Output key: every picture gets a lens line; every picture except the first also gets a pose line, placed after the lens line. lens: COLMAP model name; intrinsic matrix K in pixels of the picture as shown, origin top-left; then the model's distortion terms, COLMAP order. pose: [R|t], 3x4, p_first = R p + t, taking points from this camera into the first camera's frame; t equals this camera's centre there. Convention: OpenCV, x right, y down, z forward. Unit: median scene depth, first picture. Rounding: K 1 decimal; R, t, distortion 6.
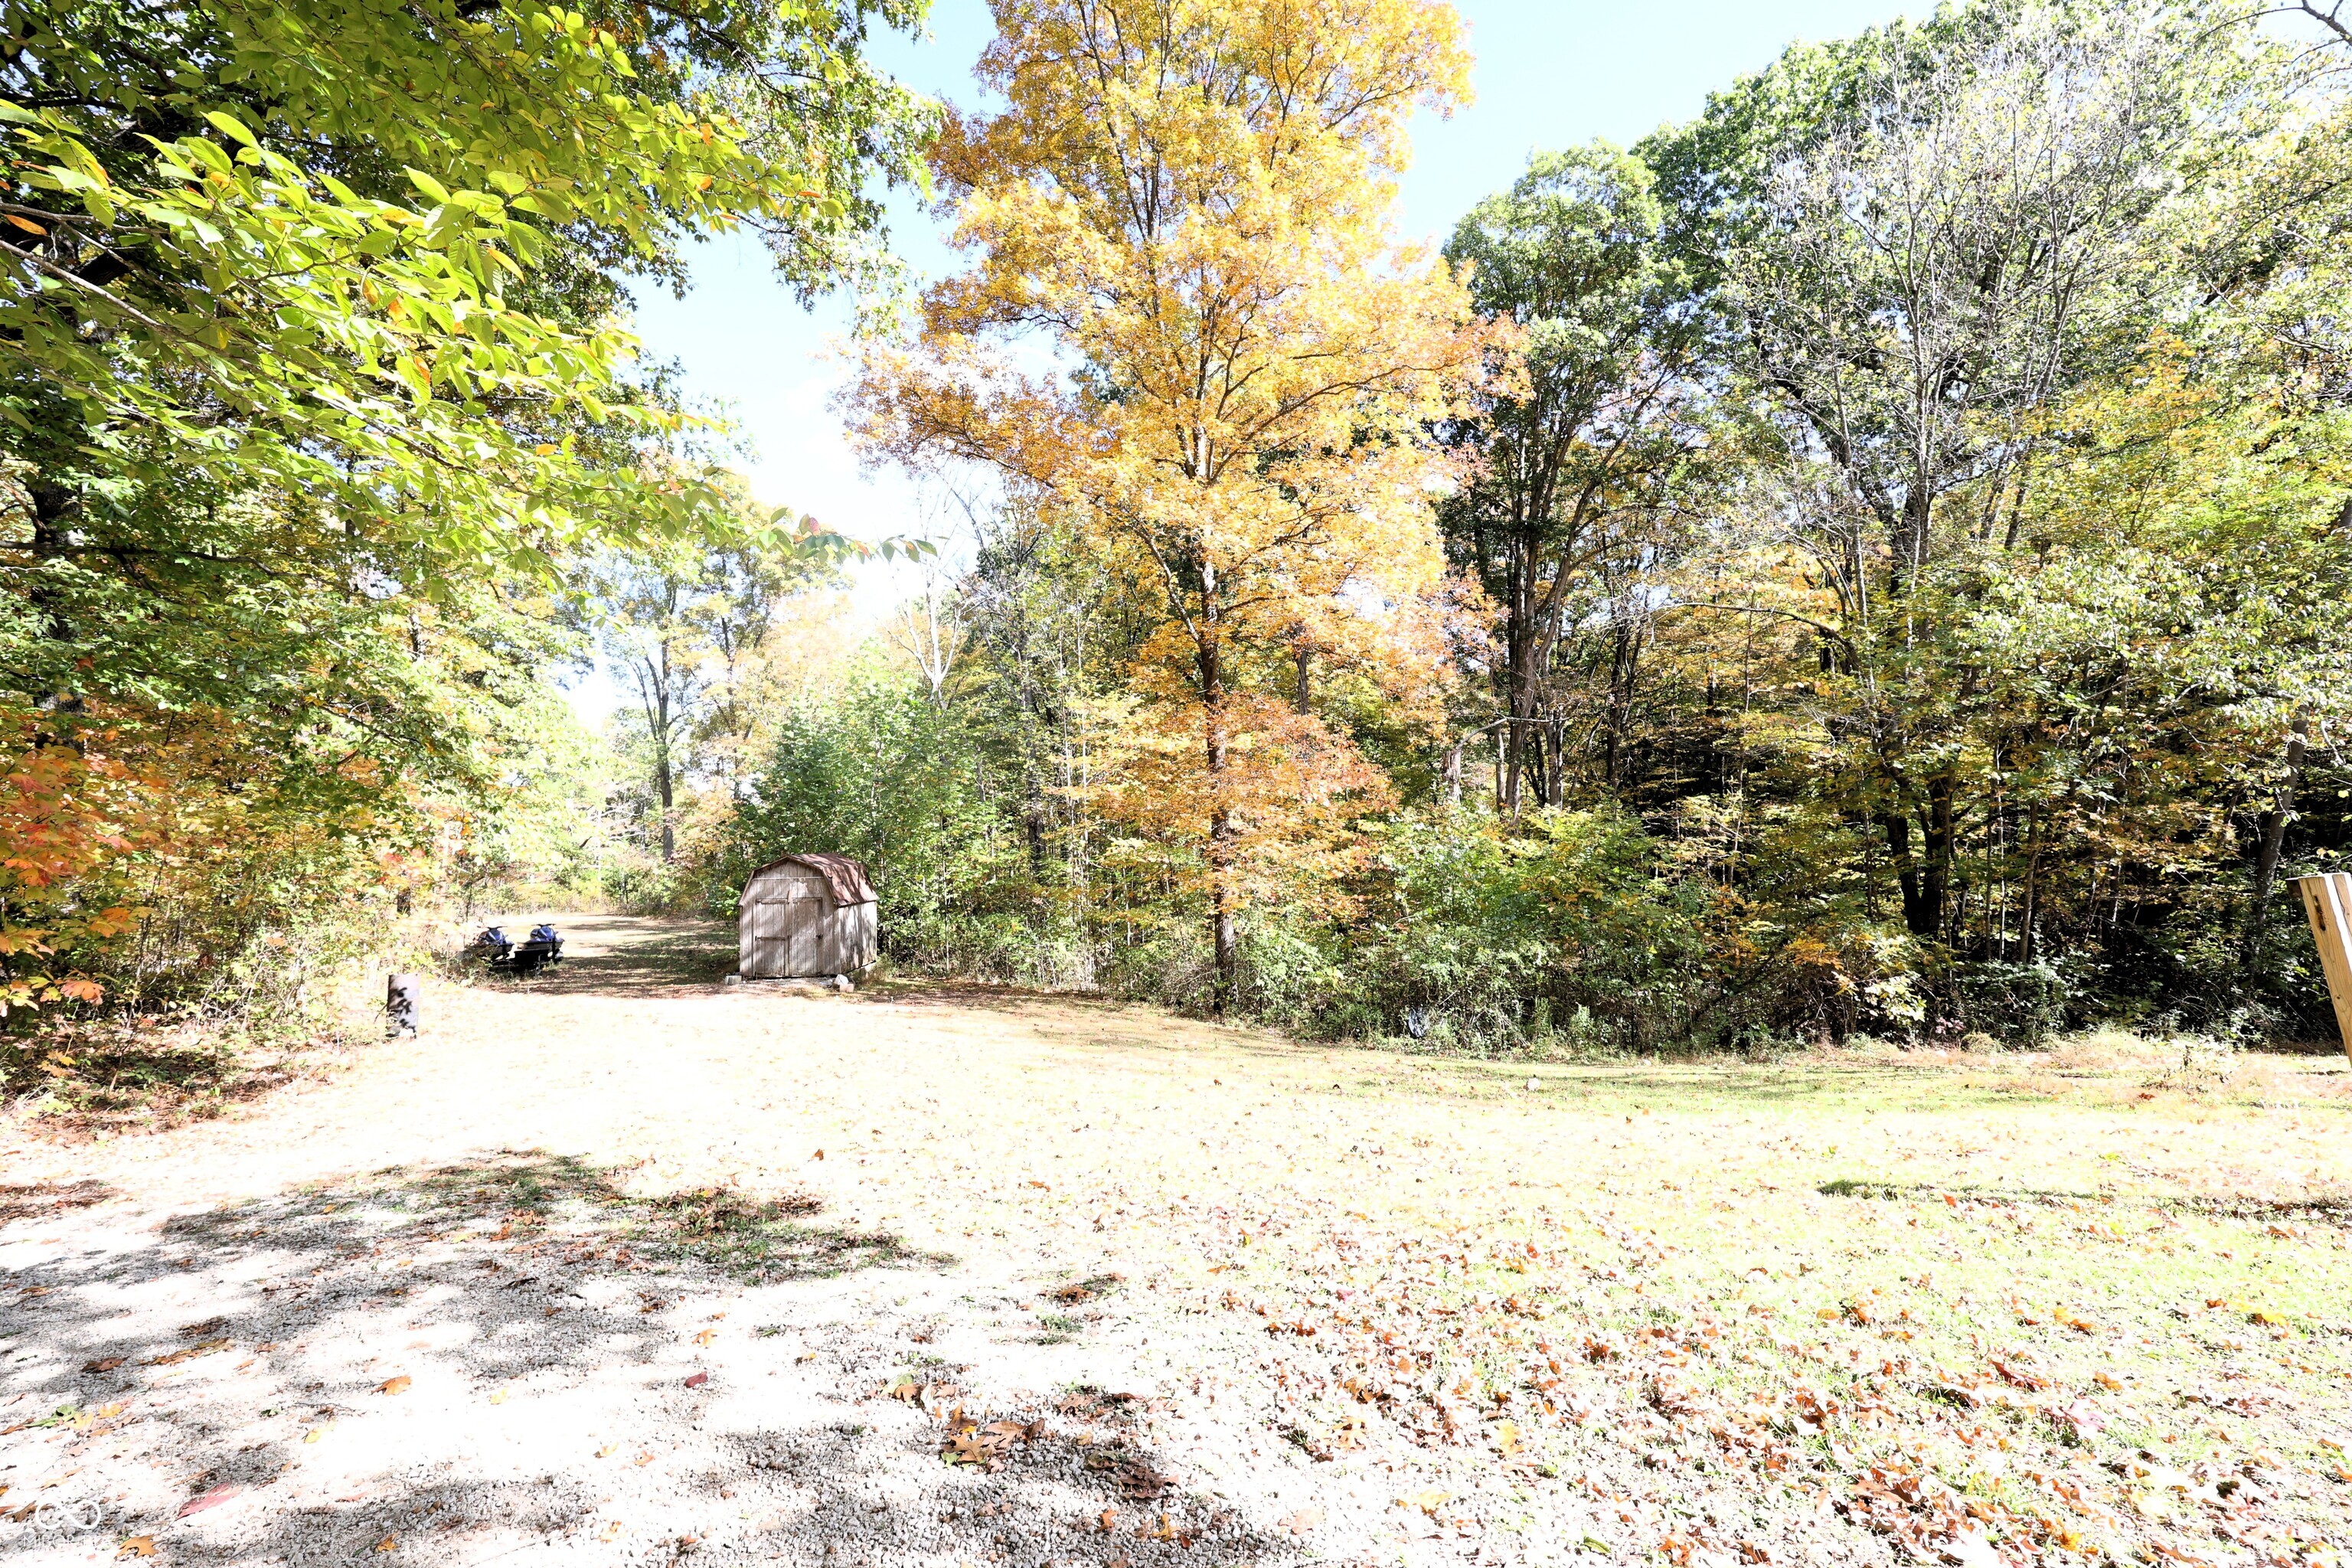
lens RADIAL K [[1004.1, 0, 1188.9], [0, 1004.1, 790.0], [0, 0, 1]] dist [0.001663, -0.000273]
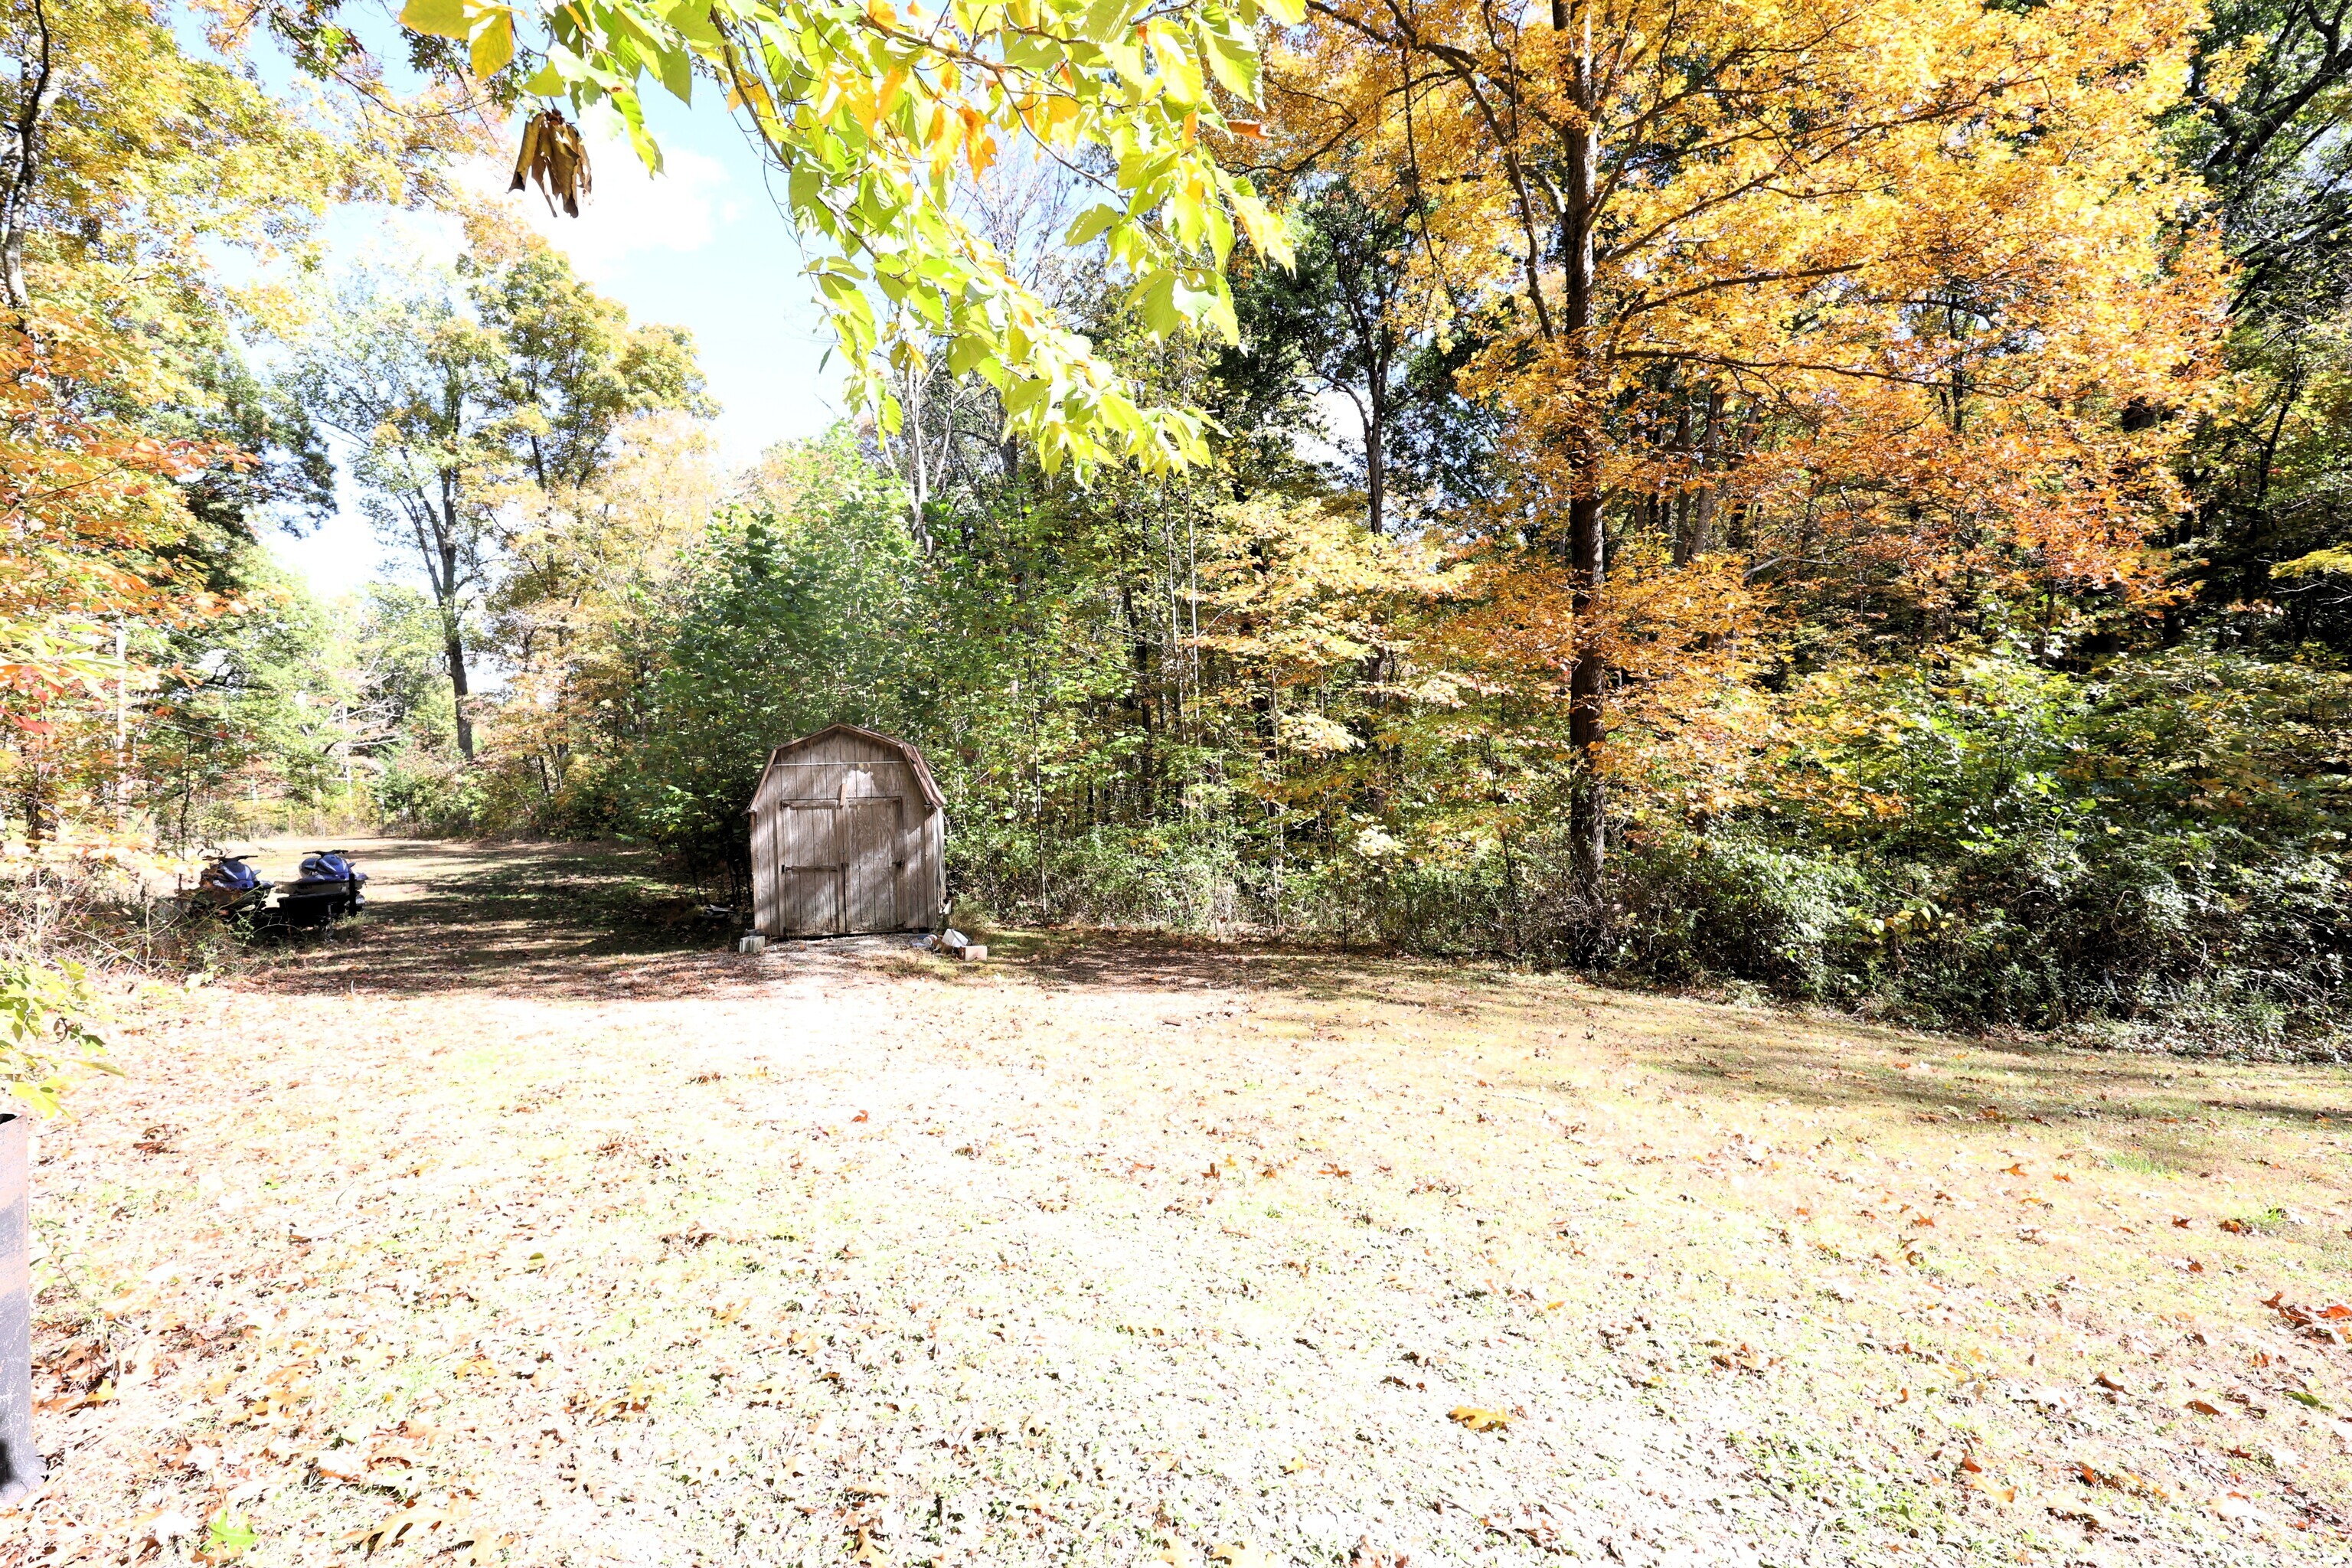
lens RADIAL K [[967.1, 0, 1173.5], [0, 967.1, 786.0], [0, 0, 1]] dist [-0.000759, 0.000407]
pose [[0.981160, -0.002660, 0.193180, -0.256556], [-0.012010, 0.997132, 0.074729, 0.045874], [-0.192824, -0.075641, 0.978313, 0.341223]]
